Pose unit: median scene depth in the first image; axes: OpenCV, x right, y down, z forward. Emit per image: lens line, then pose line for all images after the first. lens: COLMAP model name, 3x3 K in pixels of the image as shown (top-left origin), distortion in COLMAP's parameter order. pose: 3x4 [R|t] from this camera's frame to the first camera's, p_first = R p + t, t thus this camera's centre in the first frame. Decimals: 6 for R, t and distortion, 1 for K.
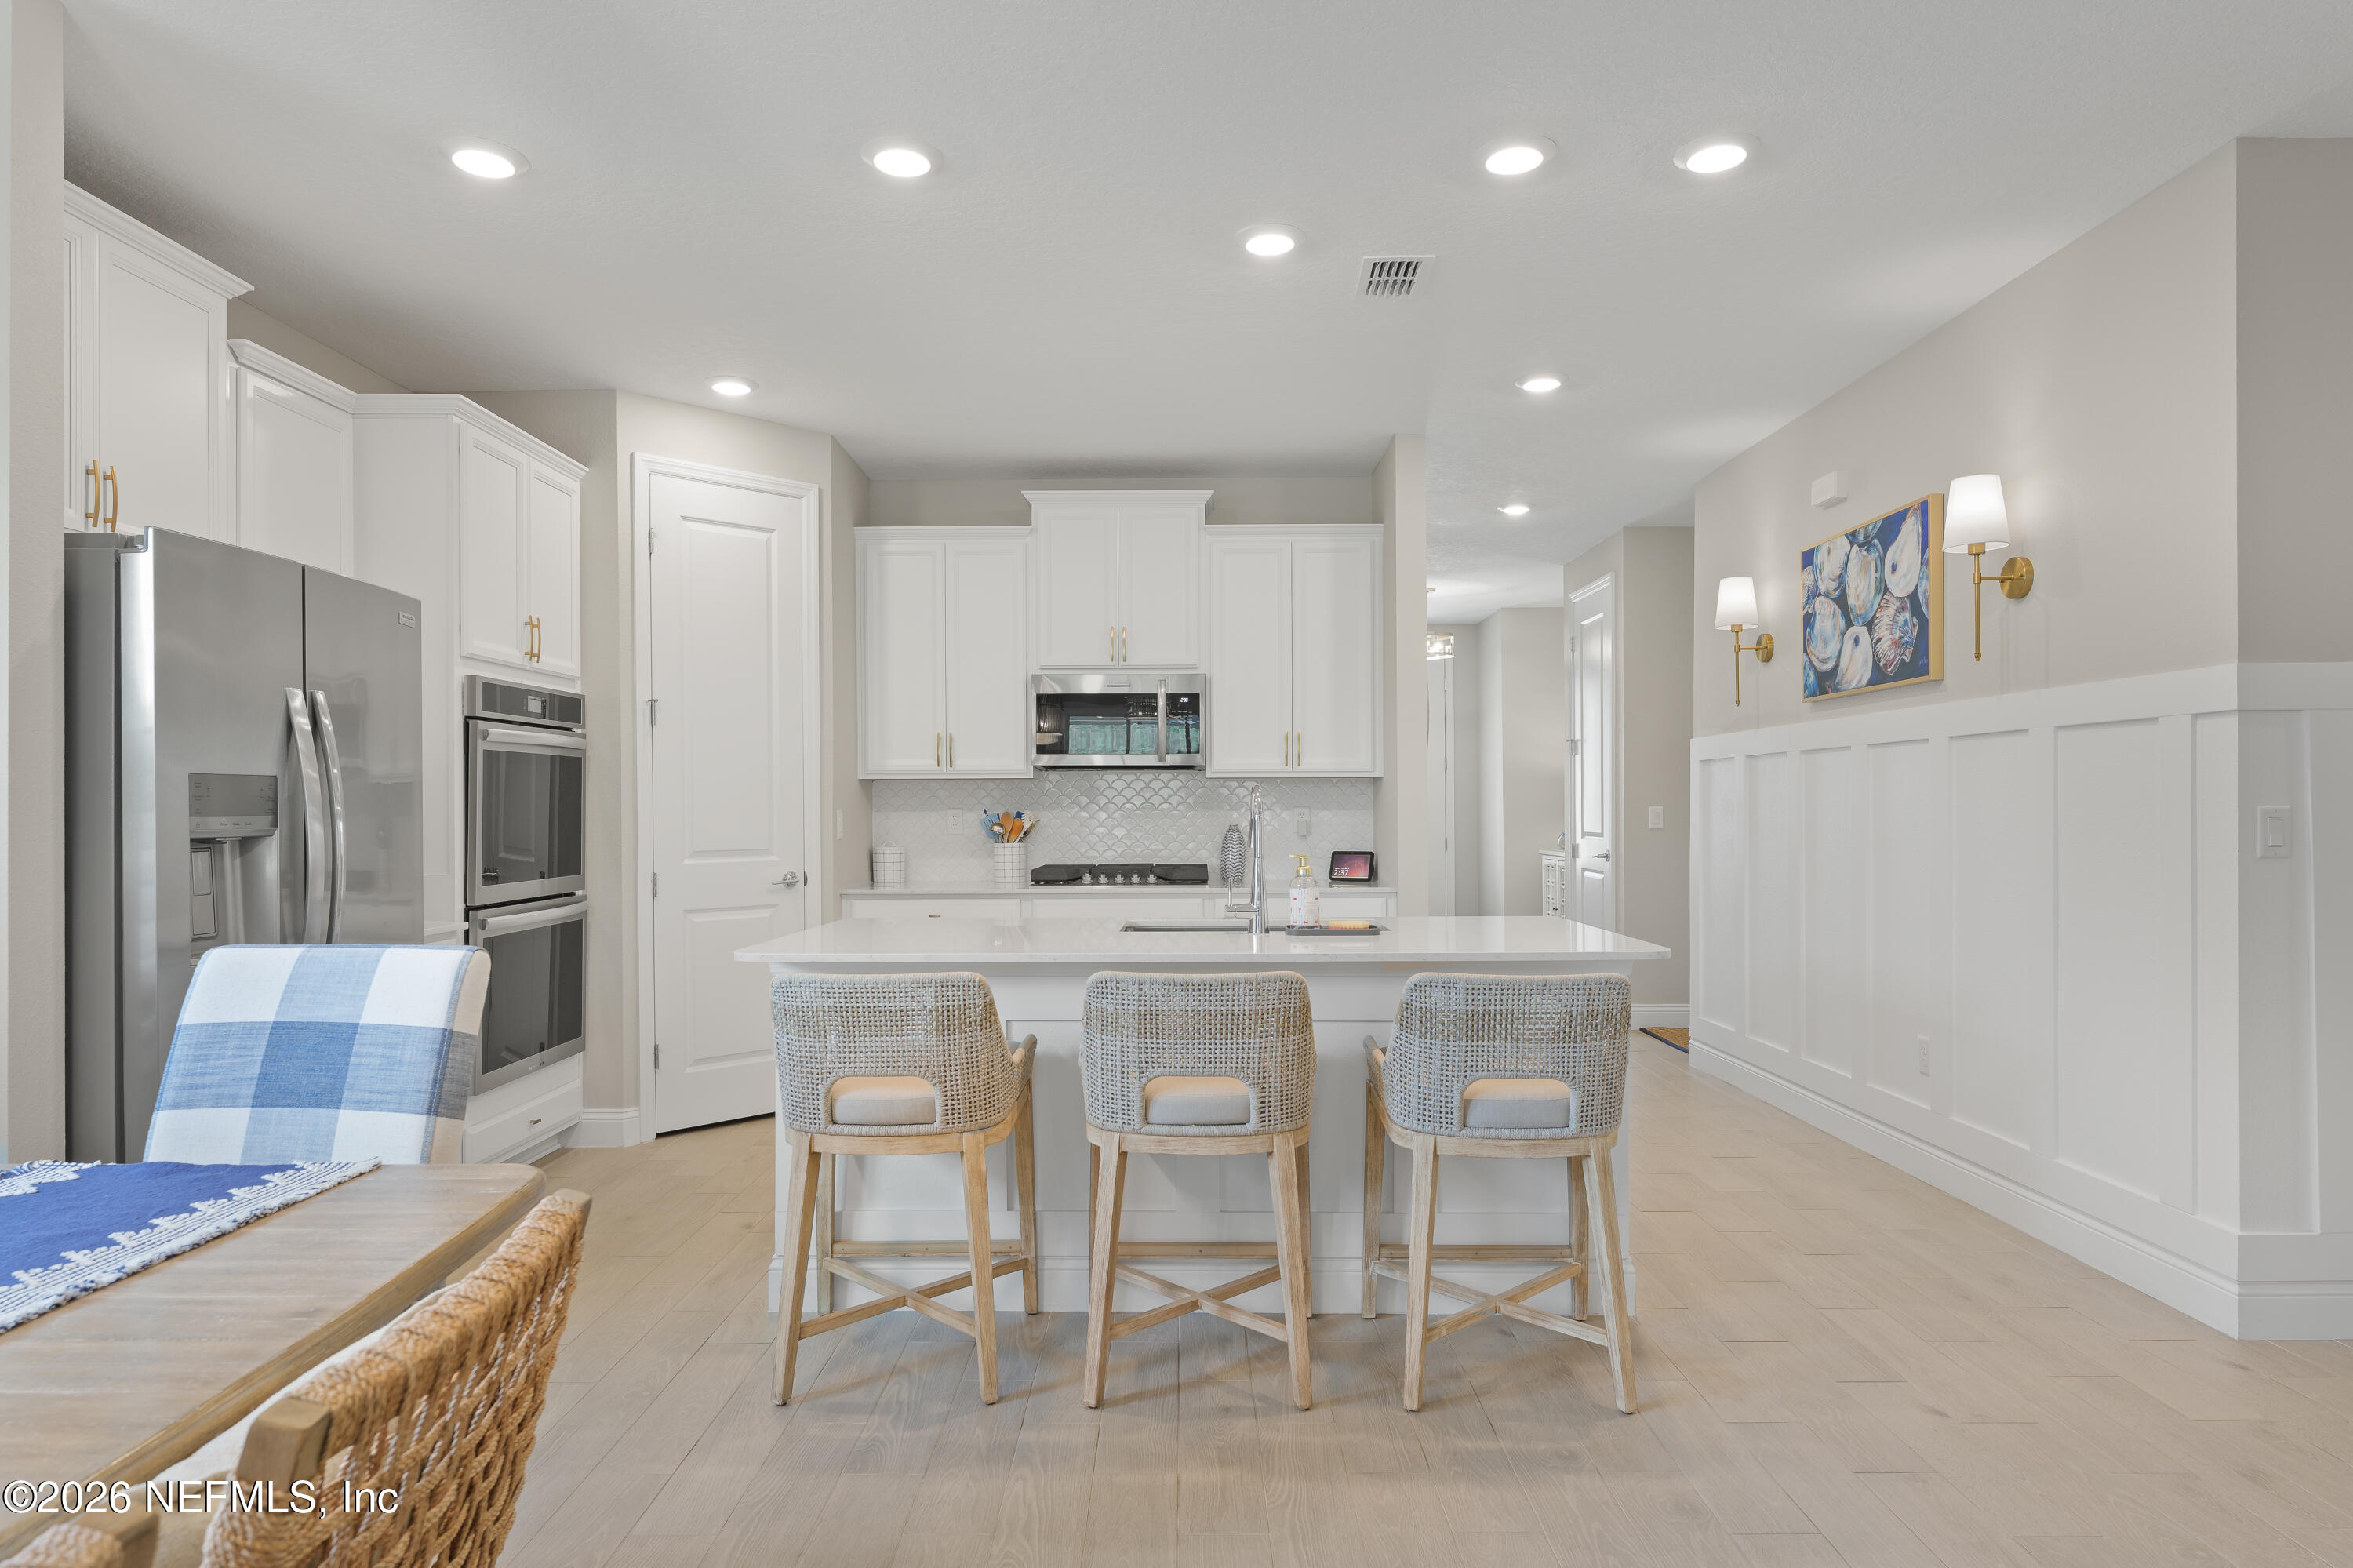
lens RADIAL K [[1346.3, 0, 1174.3], [0, 1346.3, 807.8], [0, 0, 1]] dist [-0.000410, 0.000875]
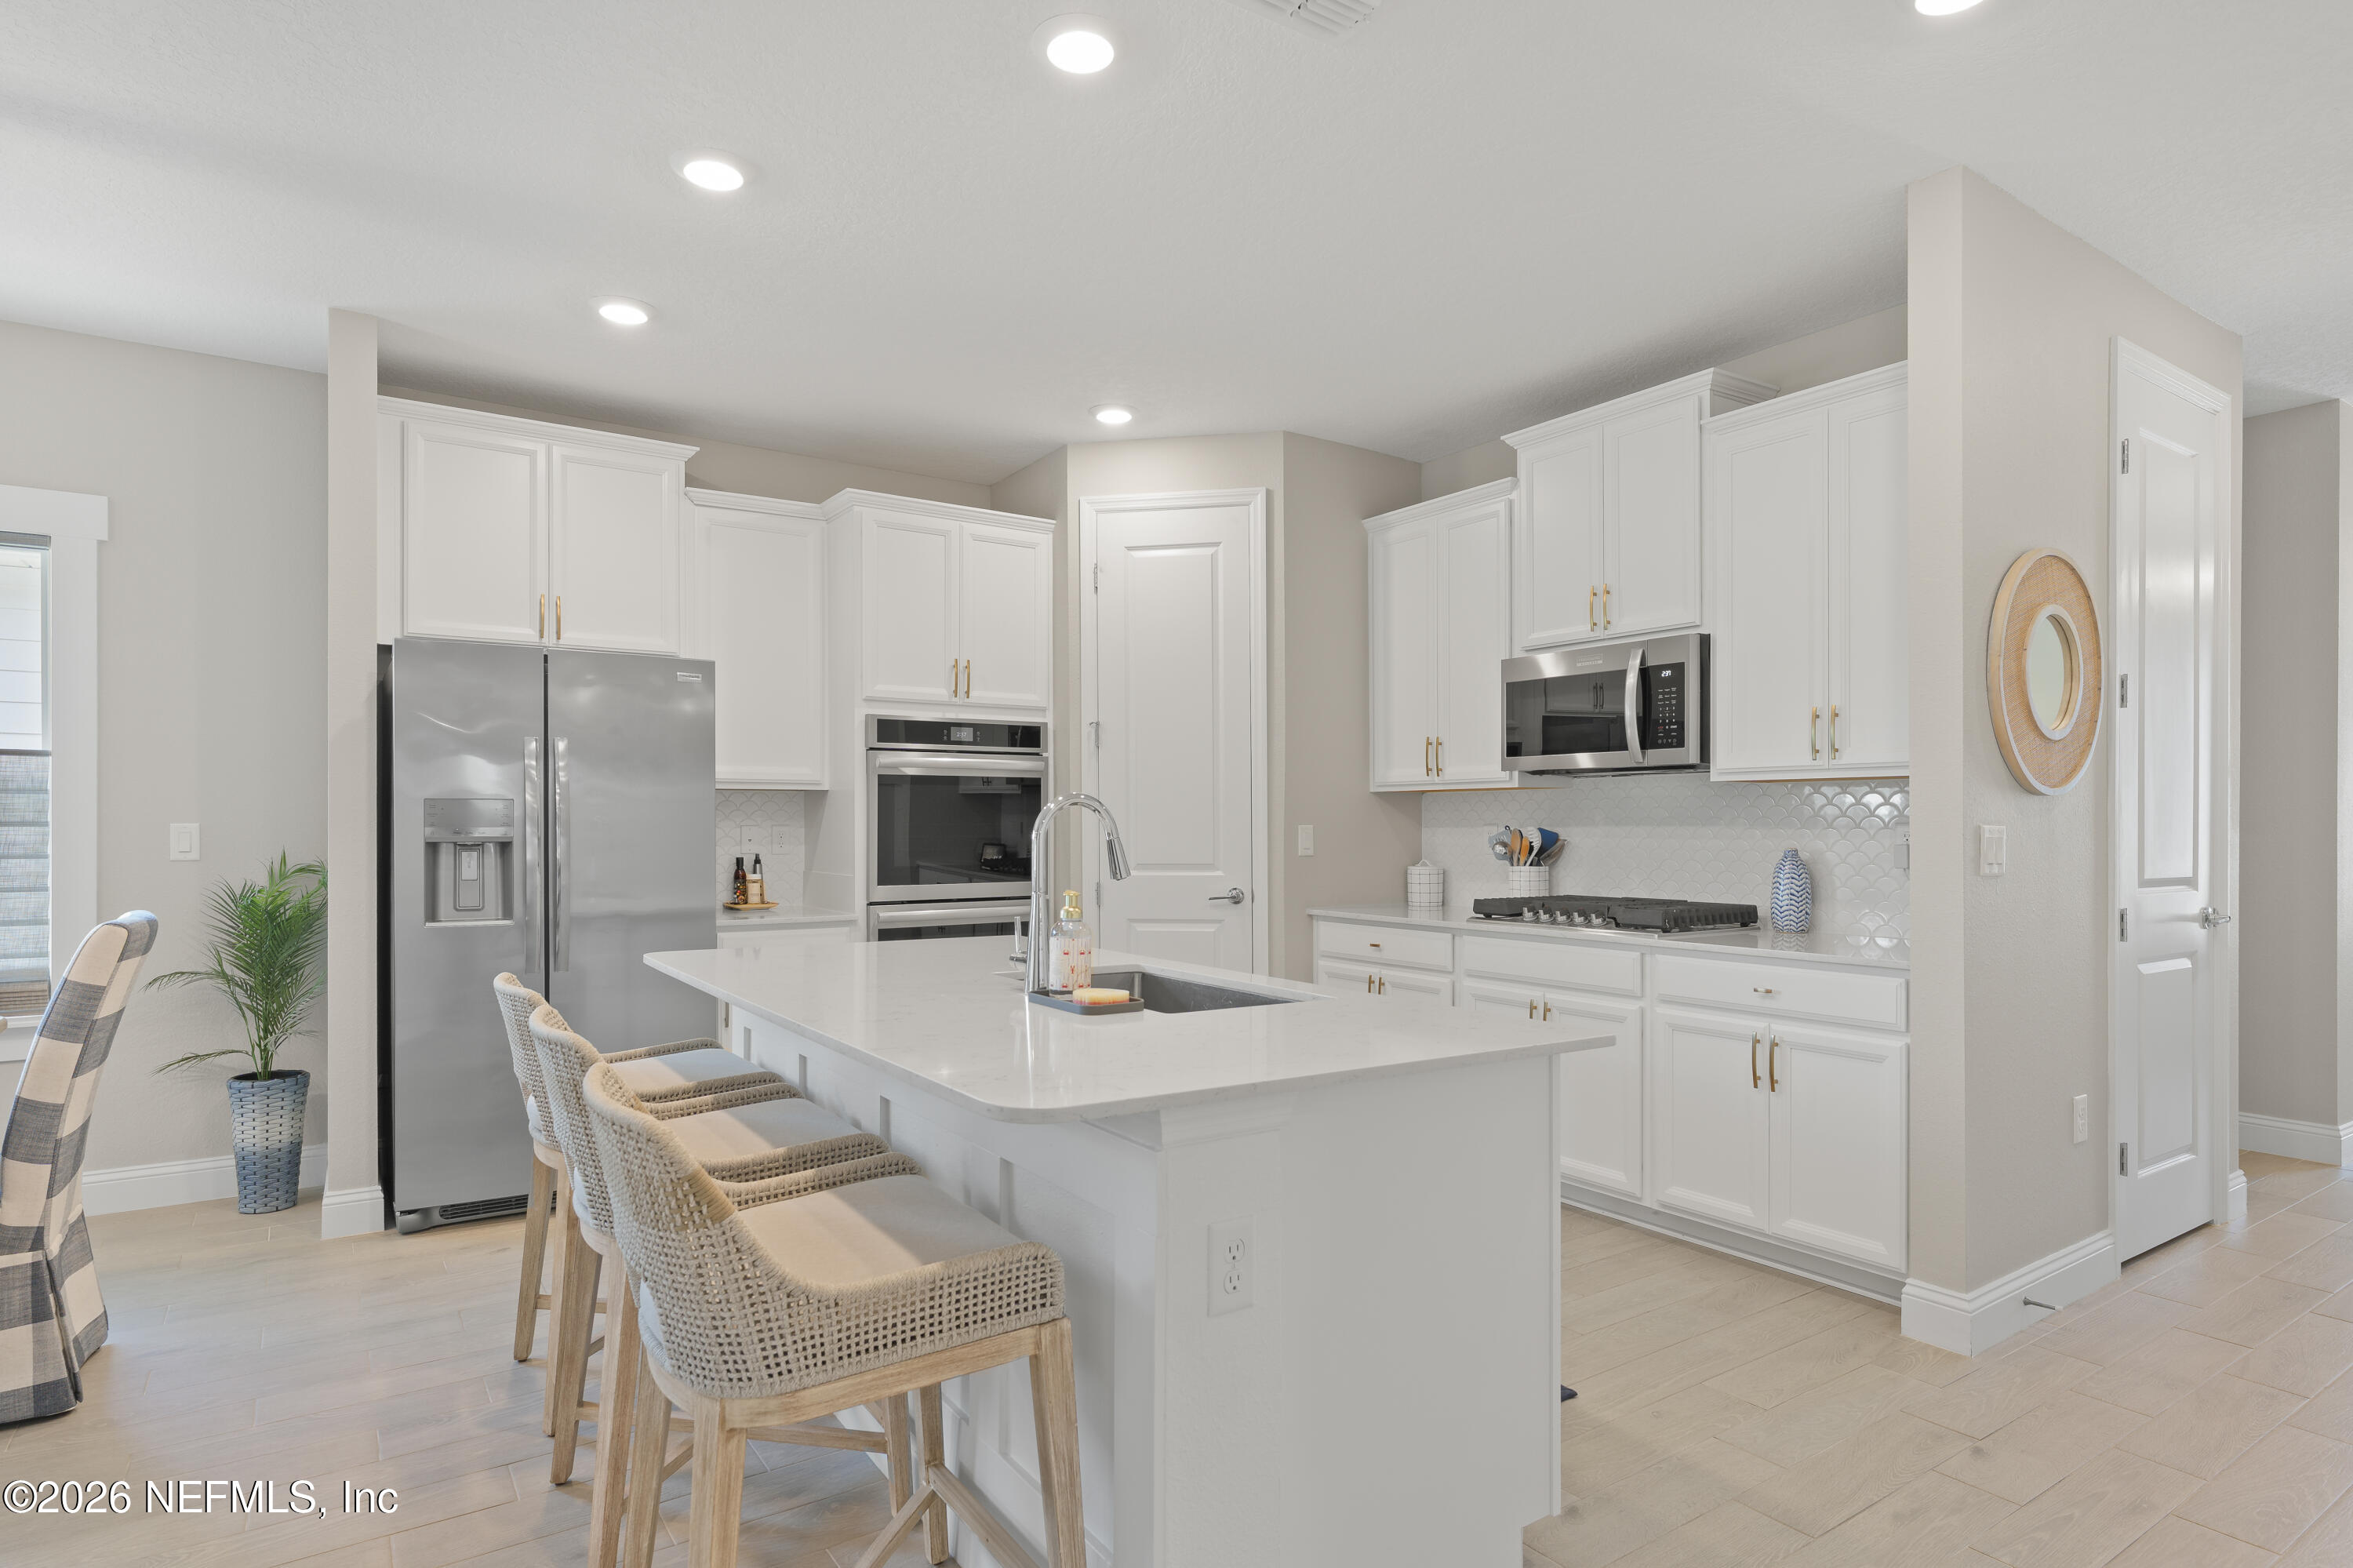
lens RADIAL K [[1266.9, 0, 1177.7], [0, 1266.9, 826.3], [0, 0, 1]] dist [-0.000576, -0.000579]
pose [[0.569015, 0.004583, -0.822315, 0.501613], [-0.002092, 0.999989, 0.004125, -0.001404], [0.822325, -0.000627, 0.569018, 0.489327]]
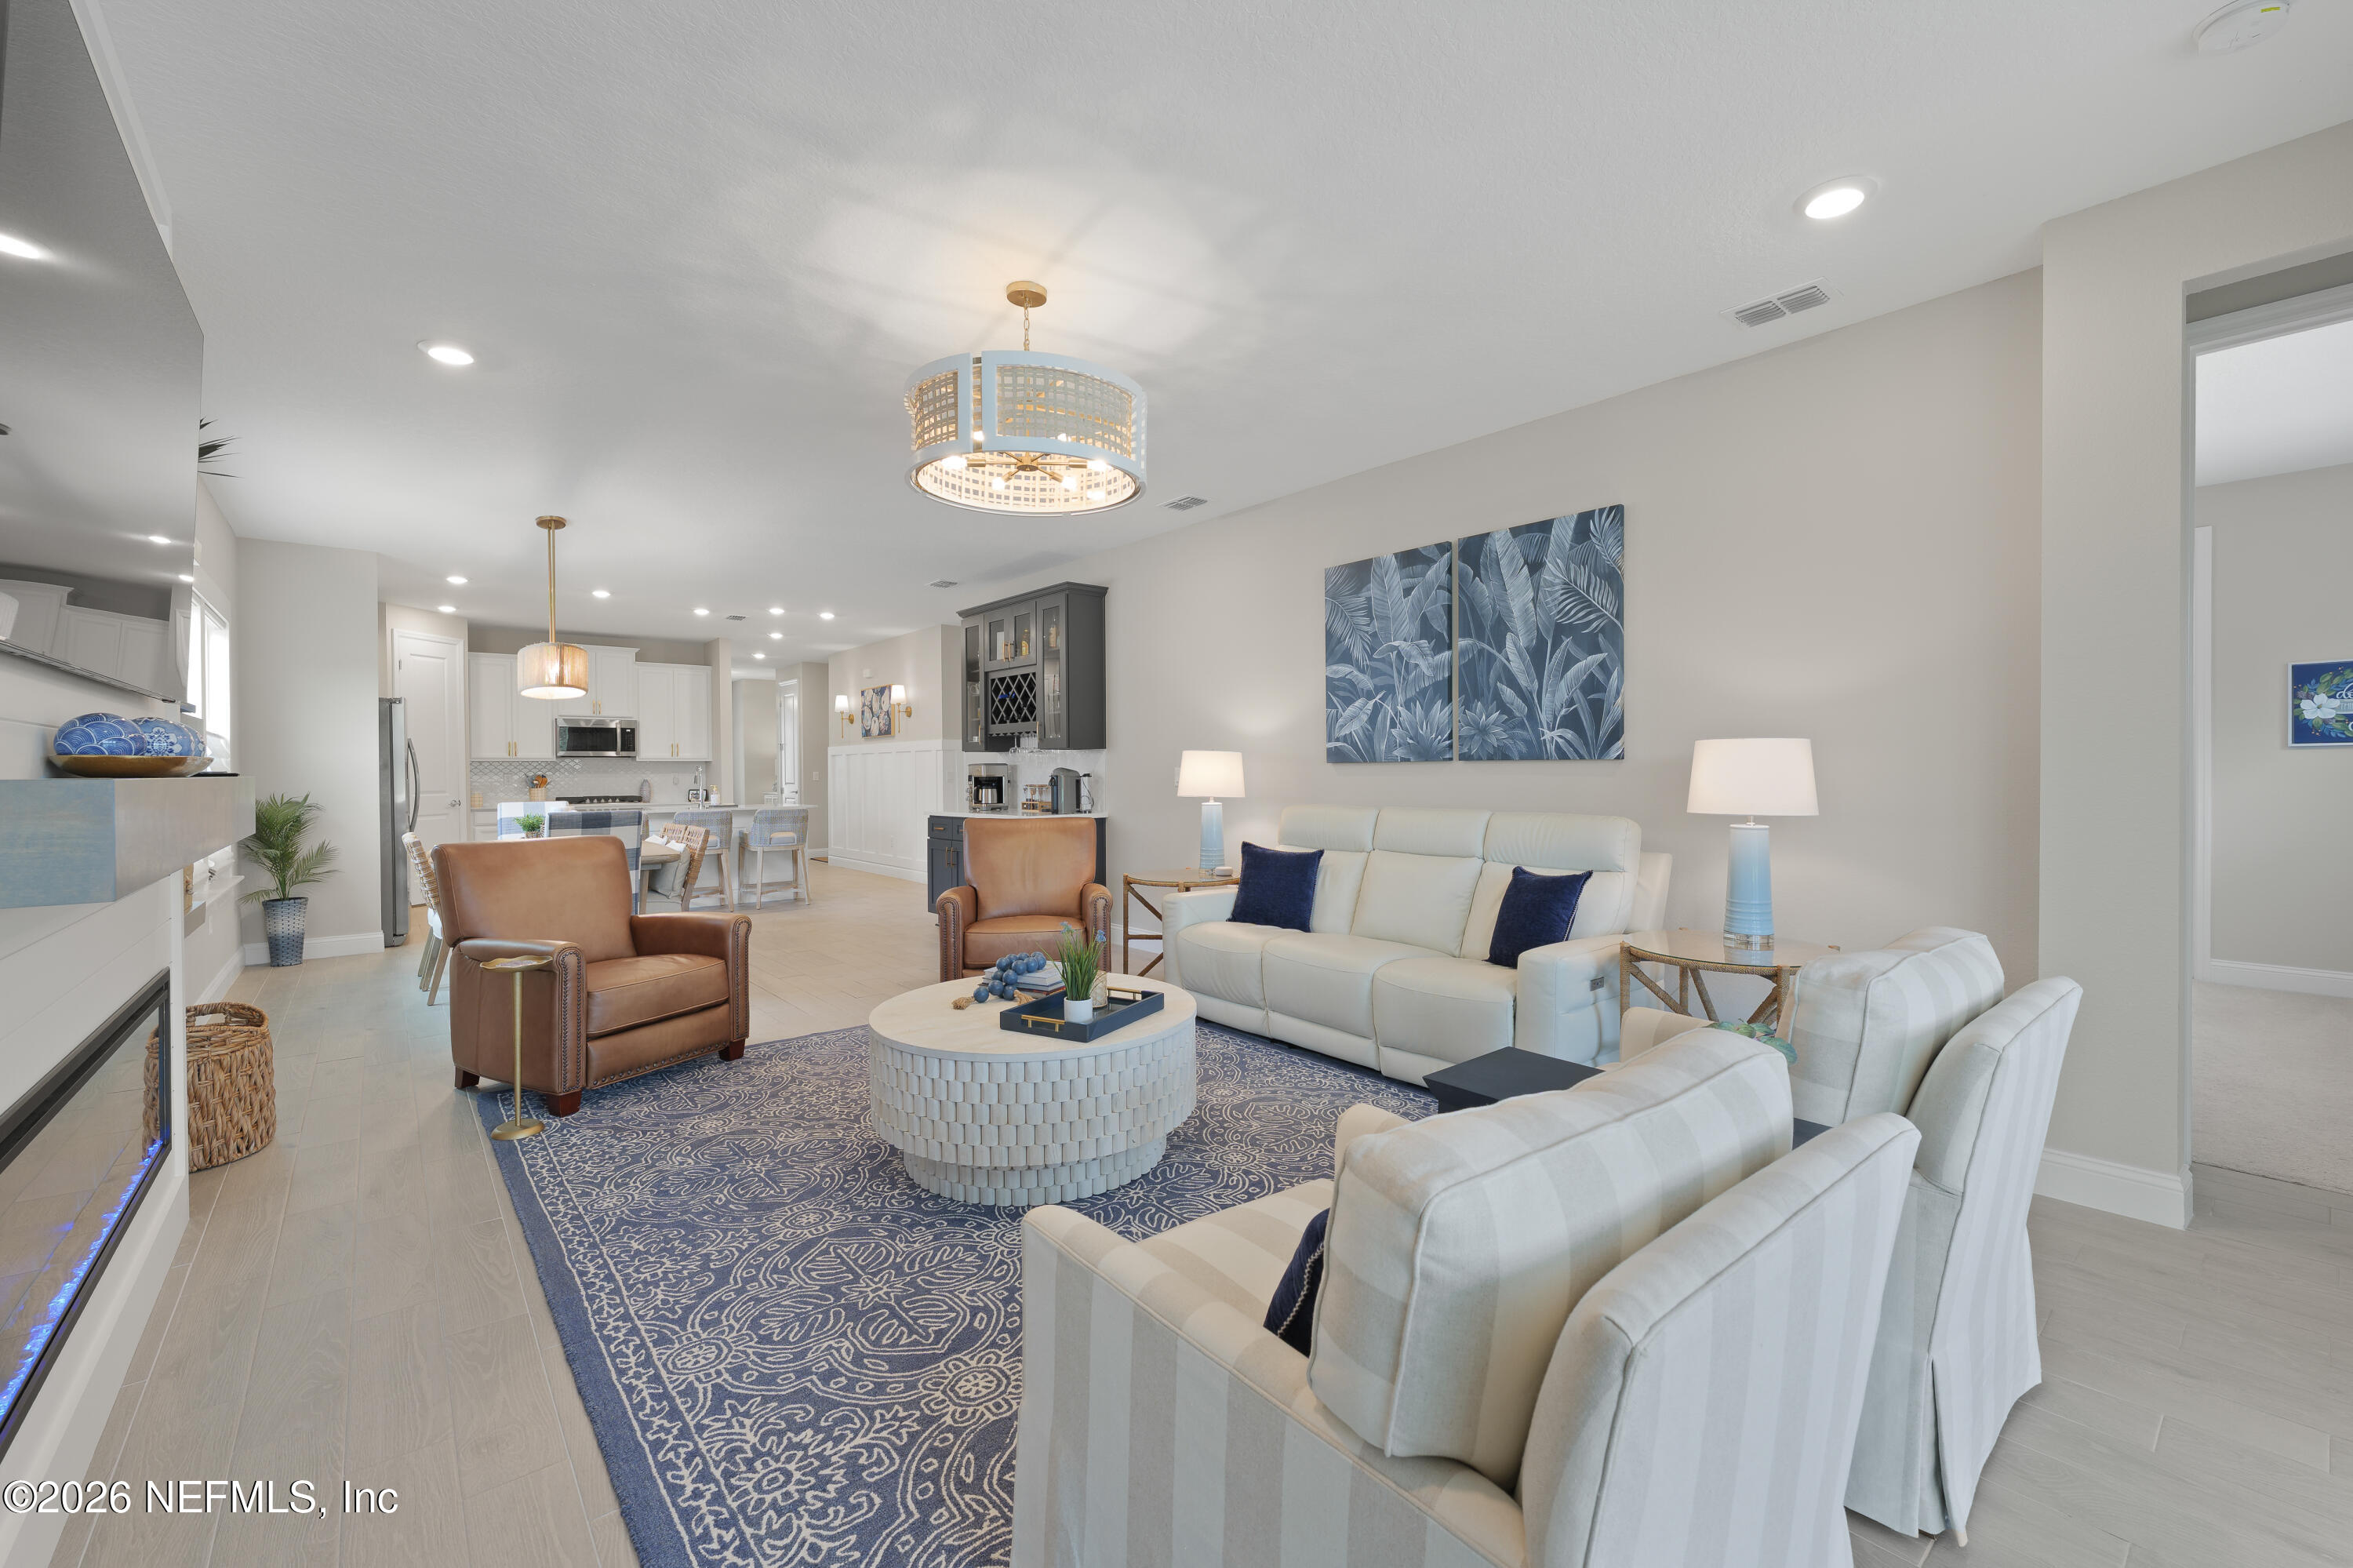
lens RADIAL K [[960.0, 0, 1178.3], [0, 960.0, 778.7], [0, 0, 1]] dist [-0.000366, -0.000172]
pose [[0.764209, -0.008968, 0.644907, -0.447718], [0.005454, 0.999957, 0.007442, 0.003807], [-0.644946, -0.002170, 0.764225, -1.284335]]
